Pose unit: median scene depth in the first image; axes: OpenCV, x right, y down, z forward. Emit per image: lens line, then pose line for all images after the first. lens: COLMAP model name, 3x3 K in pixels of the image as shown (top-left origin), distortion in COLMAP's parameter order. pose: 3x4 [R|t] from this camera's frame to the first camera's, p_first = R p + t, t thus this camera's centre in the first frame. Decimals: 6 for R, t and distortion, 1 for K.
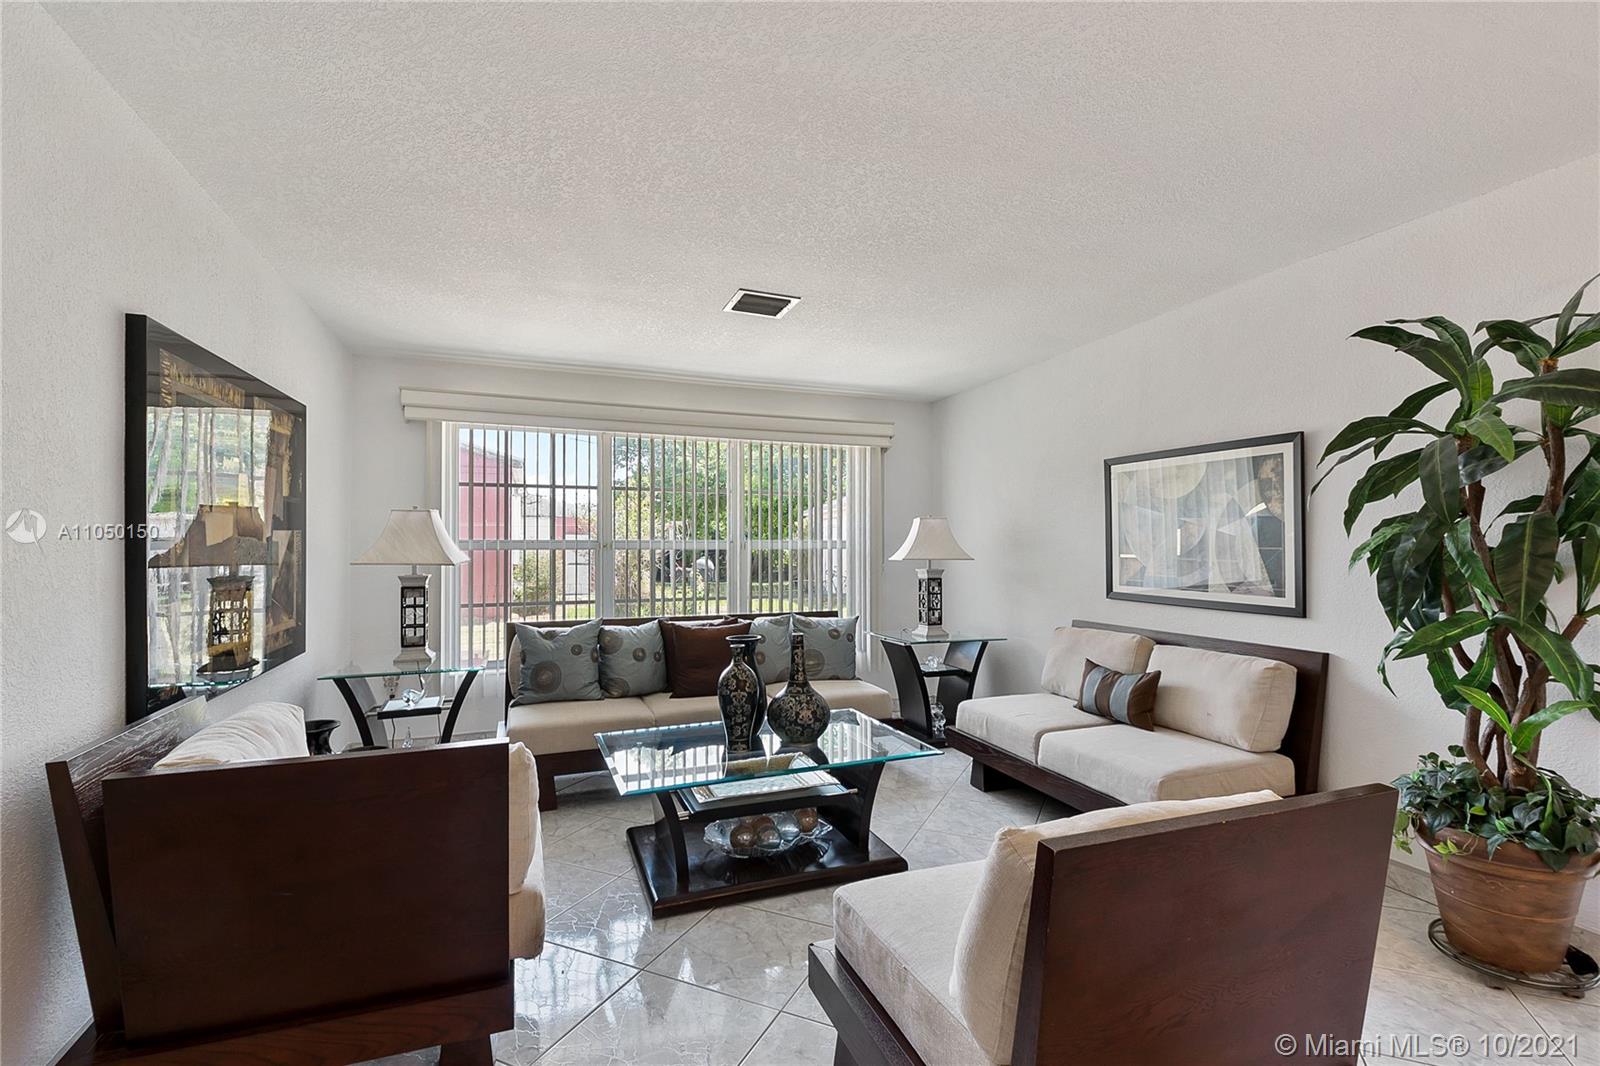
lens RADIAL K [[702.6, 0, 799.5], [0, 702.6, 542.1], [0, 0, 1]] dist [0.011048, -0.000162]
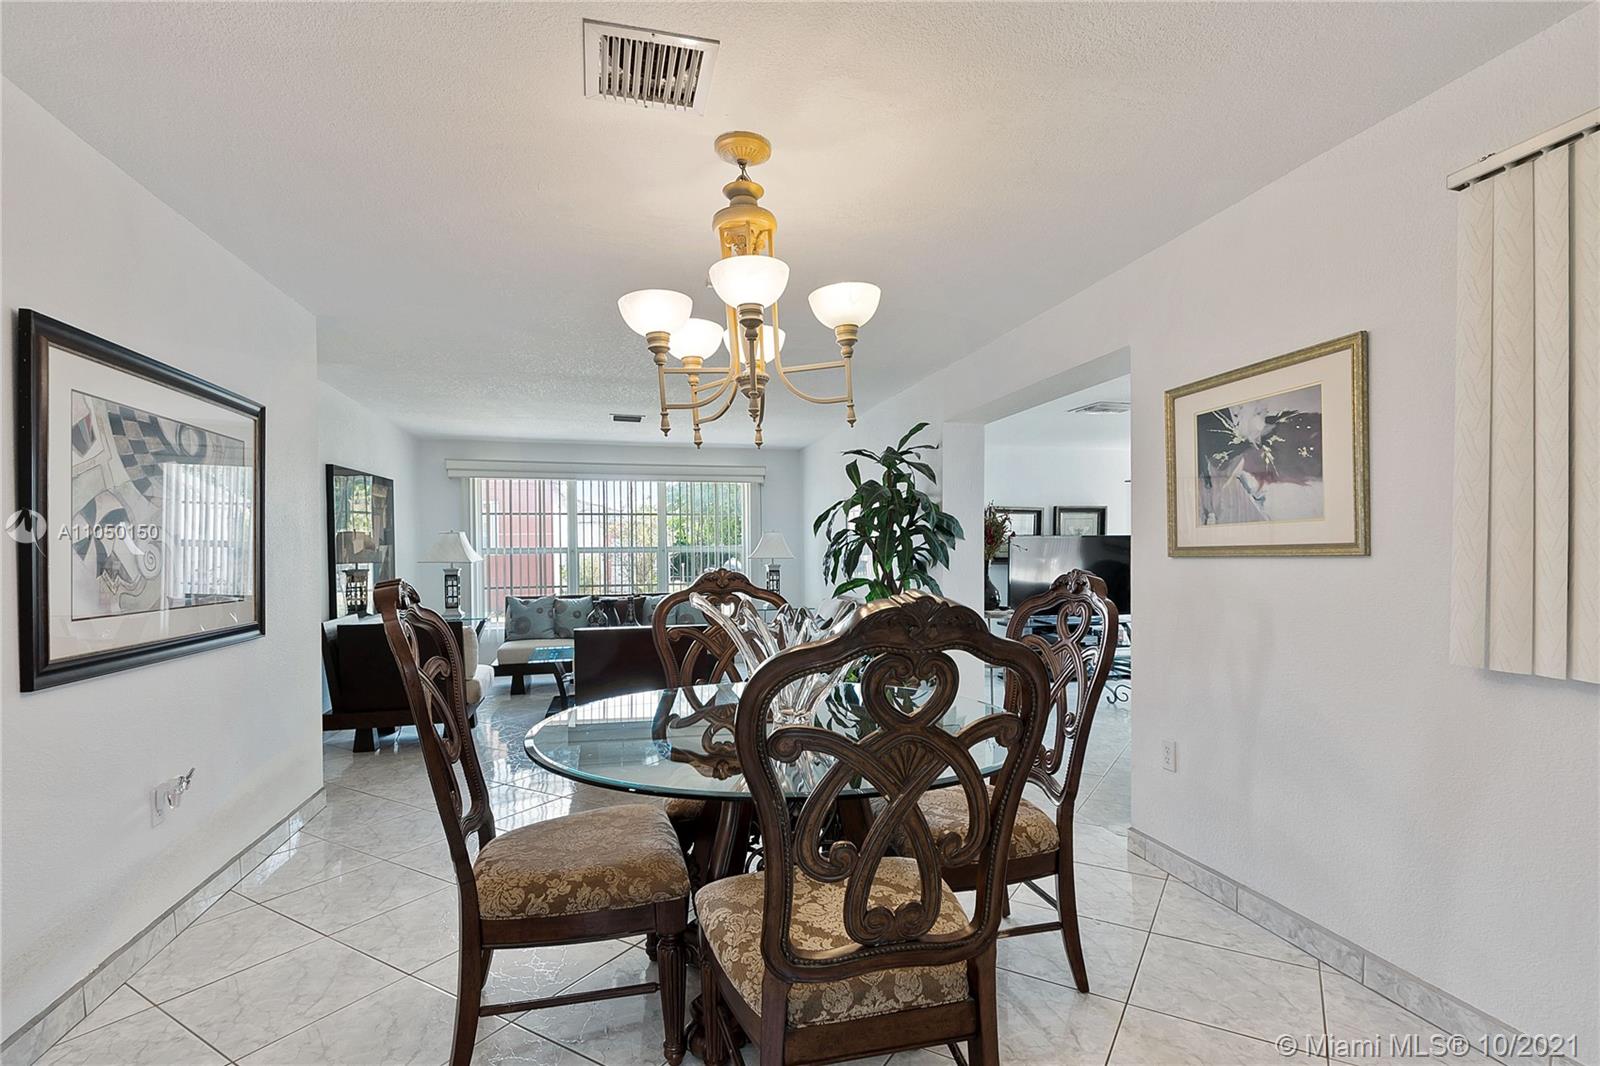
lens RADIAL K [[726.5, 0, 803.5], [0, 726.5, 565.0], [0, 0, 1]] dist [0.039614, -0.044159]
pose [[0.994936, -0.003564, -0.100448, 0.525402], [0.006633, 0.999521, 0.030236, -0.012340], [0.100292, -0.030750, 0.994483, -0.752396]]
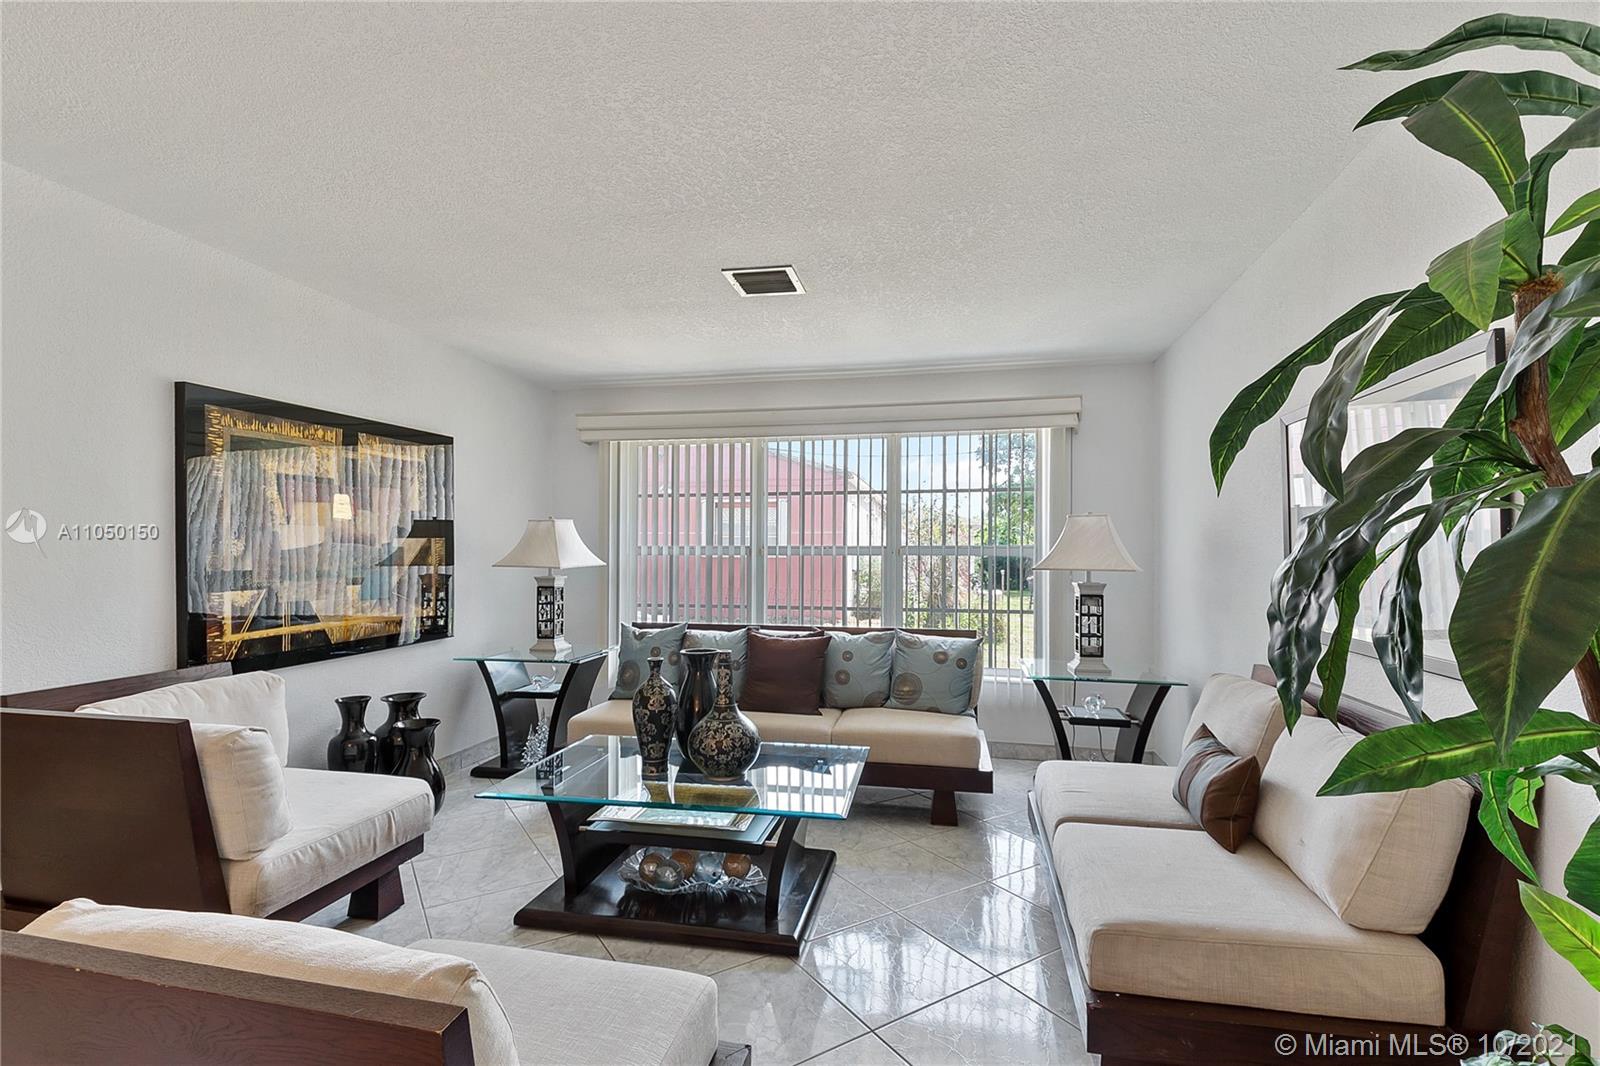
lens RADIAL K [[727.2, 0, 805.6], [0, 727.2, 544.6], [0, 0, 1]] dist [-0.001235, -0.000292]
pose [[0.850598, -0.001523, -0.525815, 0.427348], [-0.001168, 0.999988, -0.004786, 0.001691], [0.525816, 0.004686, 0.850585, 0.214453]]
